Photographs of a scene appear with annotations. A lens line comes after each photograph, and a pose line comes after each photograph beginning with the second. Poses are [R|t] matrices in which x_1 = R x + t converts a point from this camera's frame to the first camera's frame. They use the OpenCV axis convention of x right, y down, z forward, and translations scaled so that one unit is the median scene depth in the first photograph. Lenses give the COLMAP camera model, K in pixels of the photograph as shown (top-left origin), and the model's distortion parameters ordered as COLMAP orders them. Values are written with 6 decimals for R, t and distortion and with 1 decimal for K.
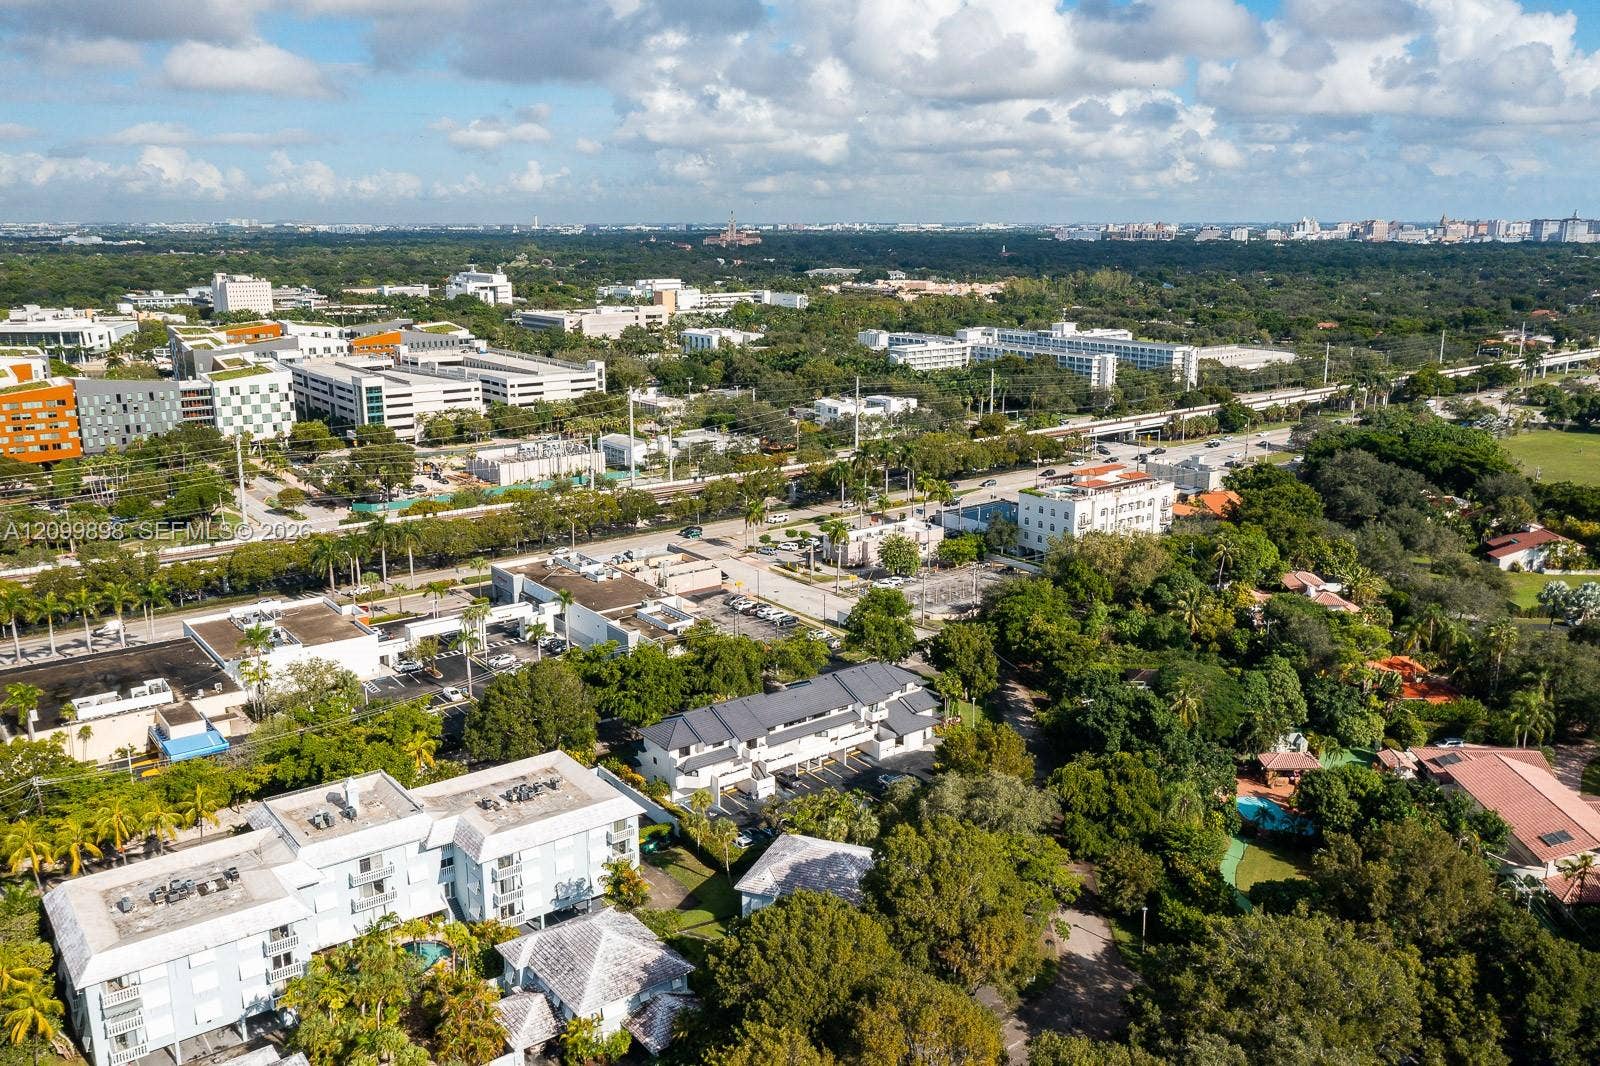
lens RADIAL K [[1273.7, 0, 750.6], [0, 1273.7, 584.7], [0, 0, 1]] dist [0.009448, 0.009687]
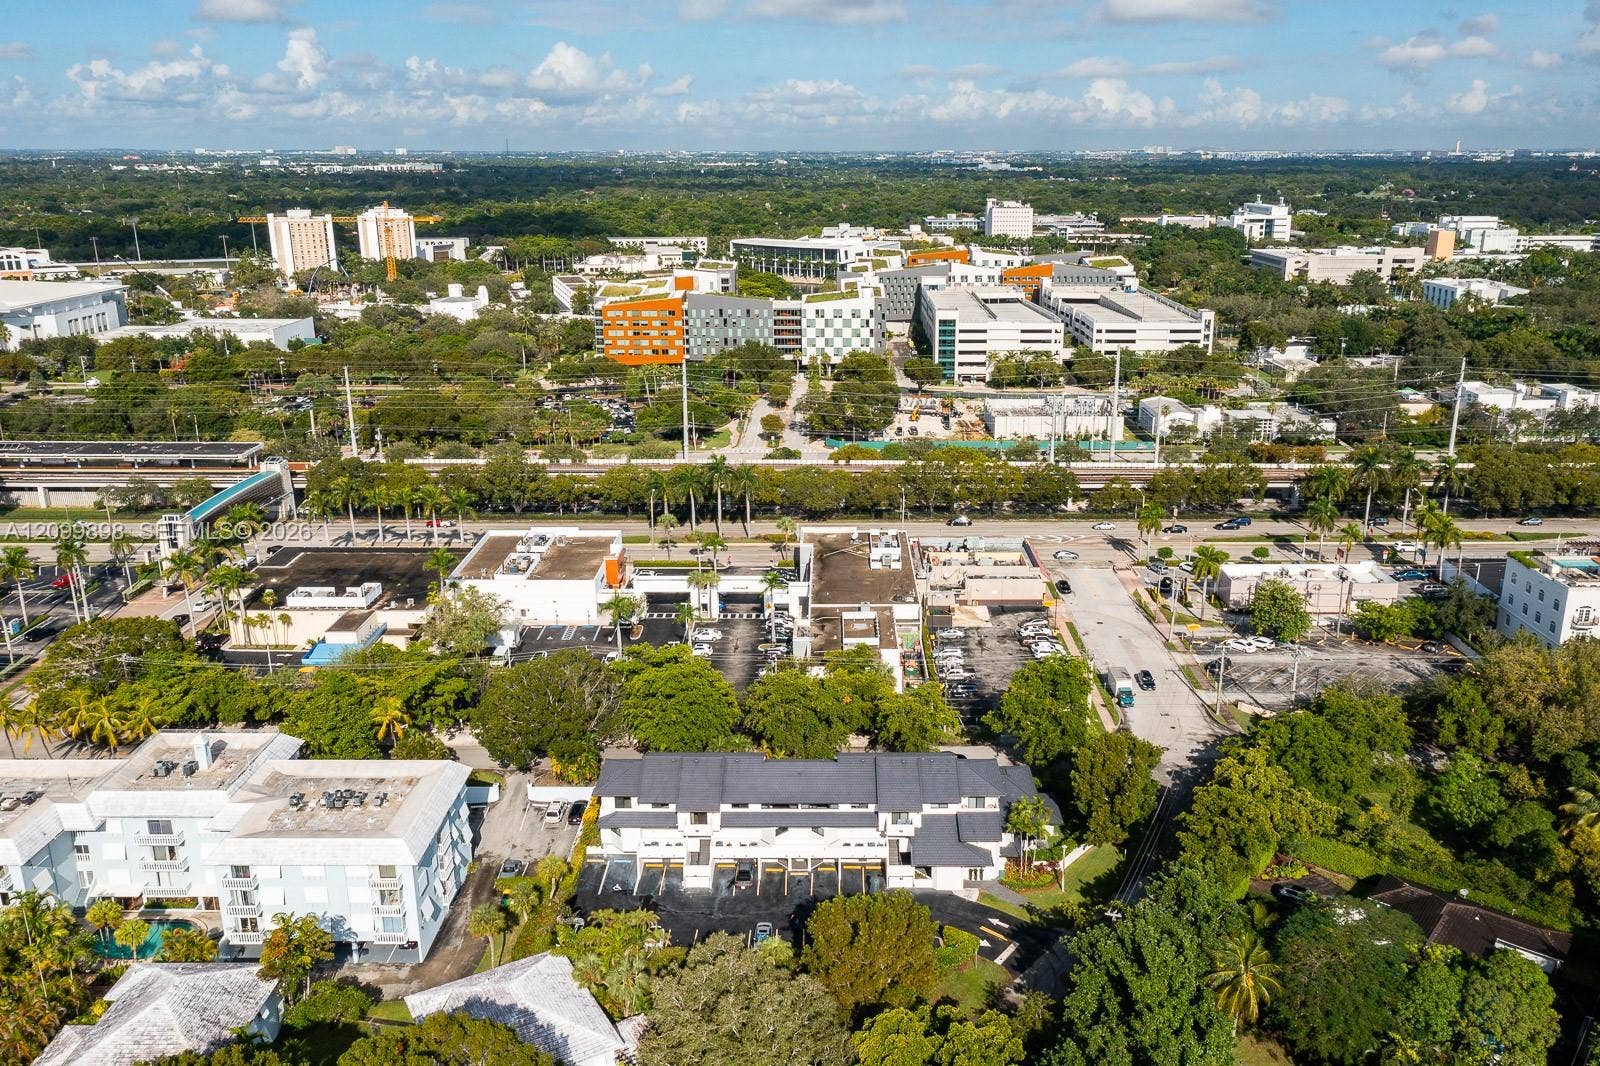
lens RADIAL K [[1244.6, 0, 796.1], [0, 1244.6, 558.4], [0, 0, 1]] dist [-0.022945, 0.073679]
pose [[0.803338, 0.186998, -0.565403, 0.203303], [-0.163535, 0.982192, 0.092489, -0.050784], [0.572630, 0.018163, 0.819613, 0.178831]]
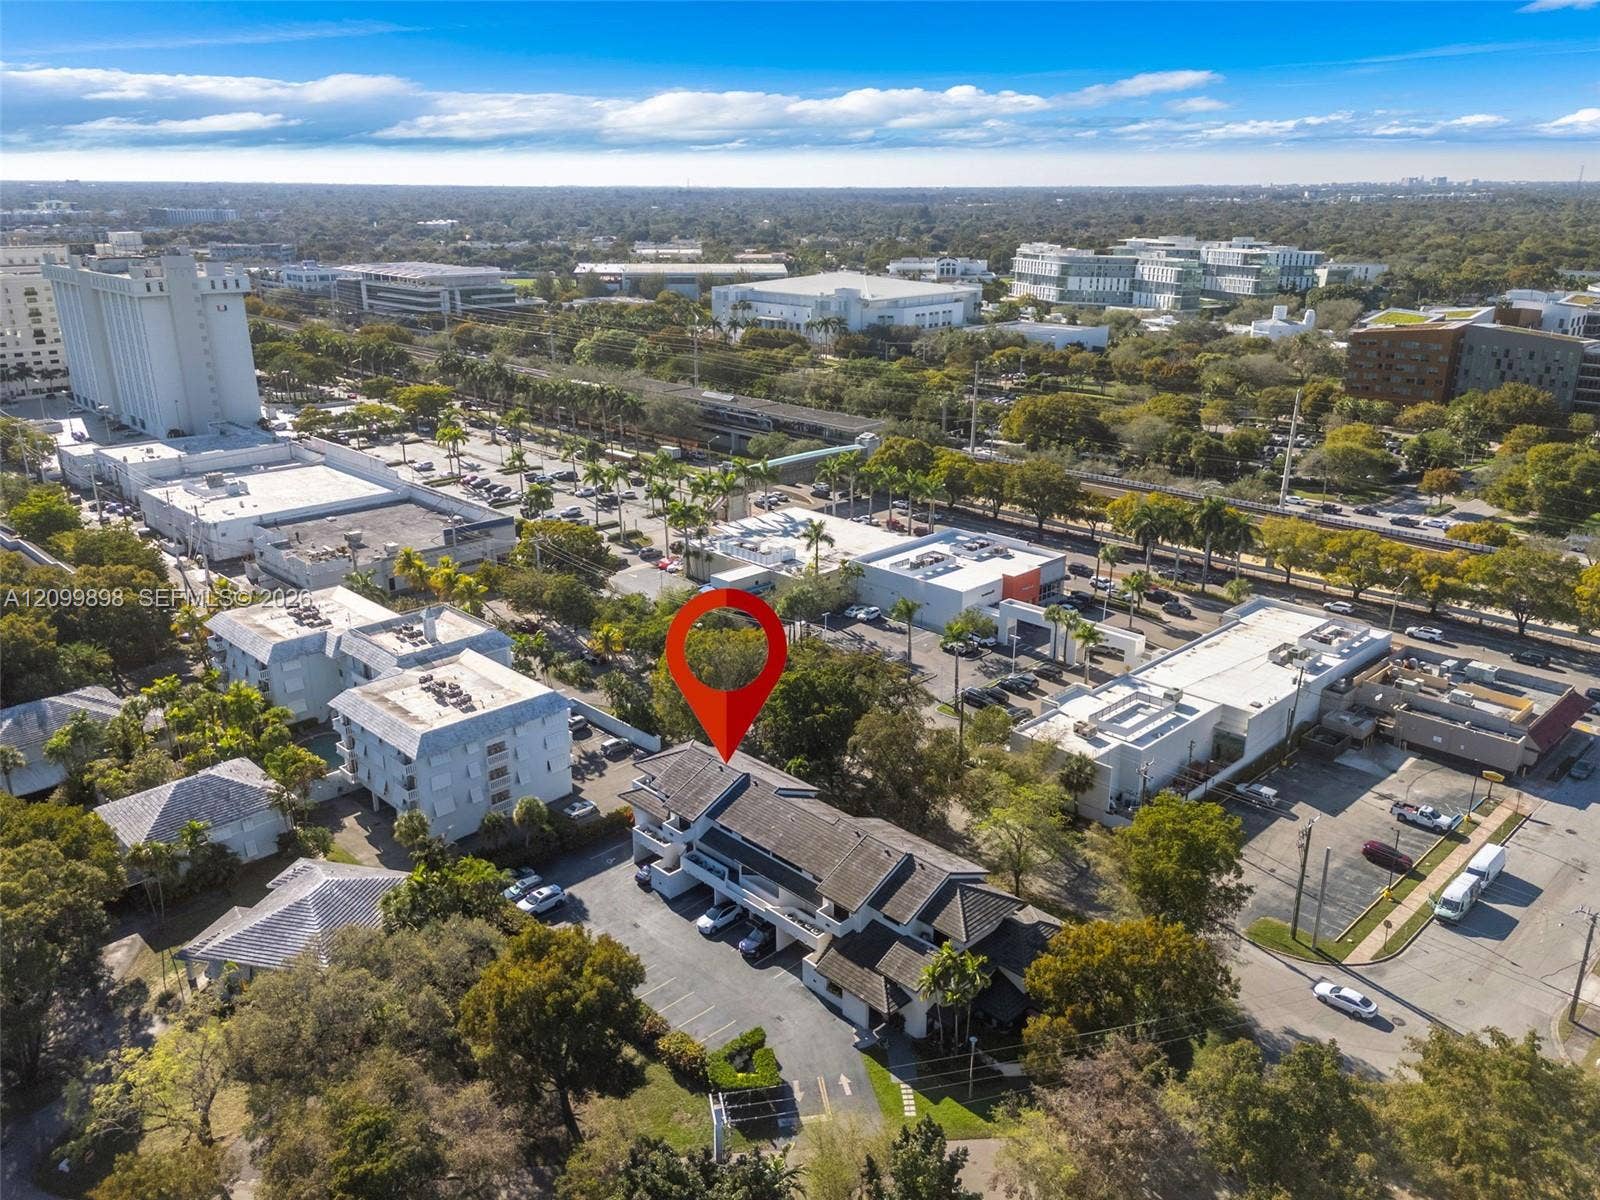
lens RADIAL K [[1195.9, 0, 800.0], [0, 1195.9, 600.0], [0, 0, 1]] dist [0.008029, 0.000754]
pose [[0.131902, 0.322374, -0.937378, 0.272389], [-0.264747, 0.922745, 0.280089, -0.090327], [0.955254, 0.211224, 0.207060, 0.394558]]
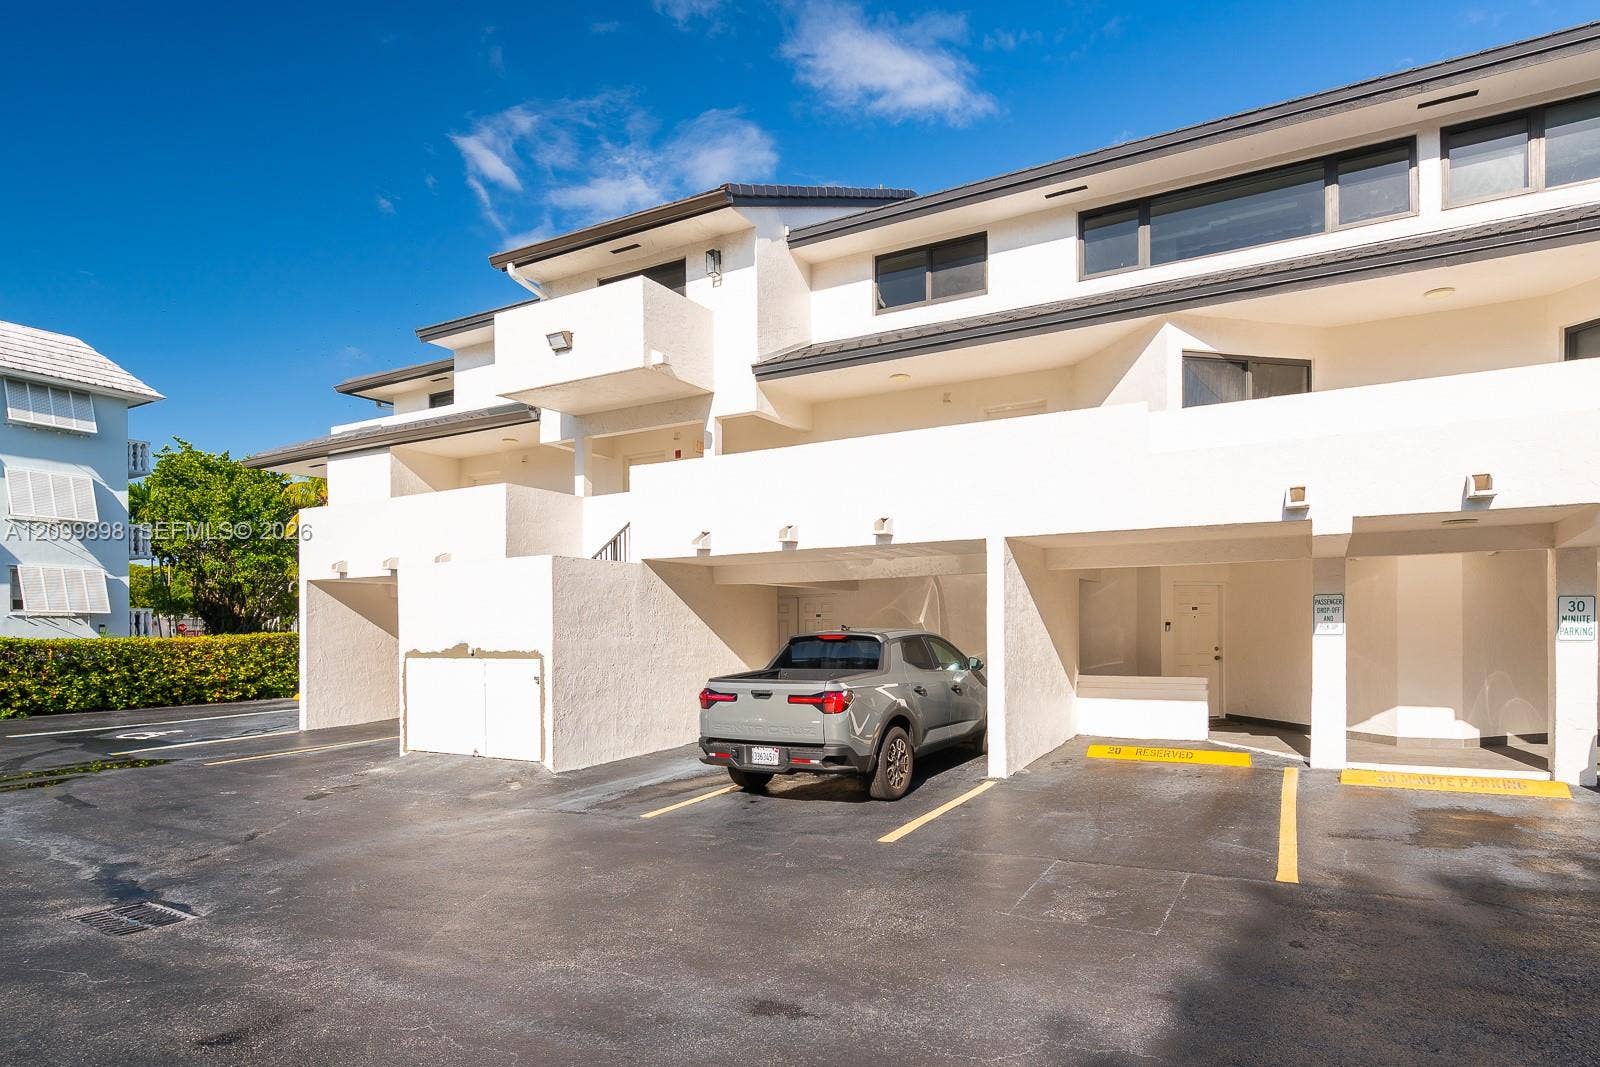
lens RADIAL K [[880.0, 0, 825.3], [0, 880.0, 629.4], [0, 0, 1]] dist [0.001365, 0.000687]
pose [[0.433822, 0.009126, -0.900952, 0.037114], [-0.240456, 0.964854, -0.106010, 0.070119], [0.868320, 0.262629, 0.420769, 0.441515]]
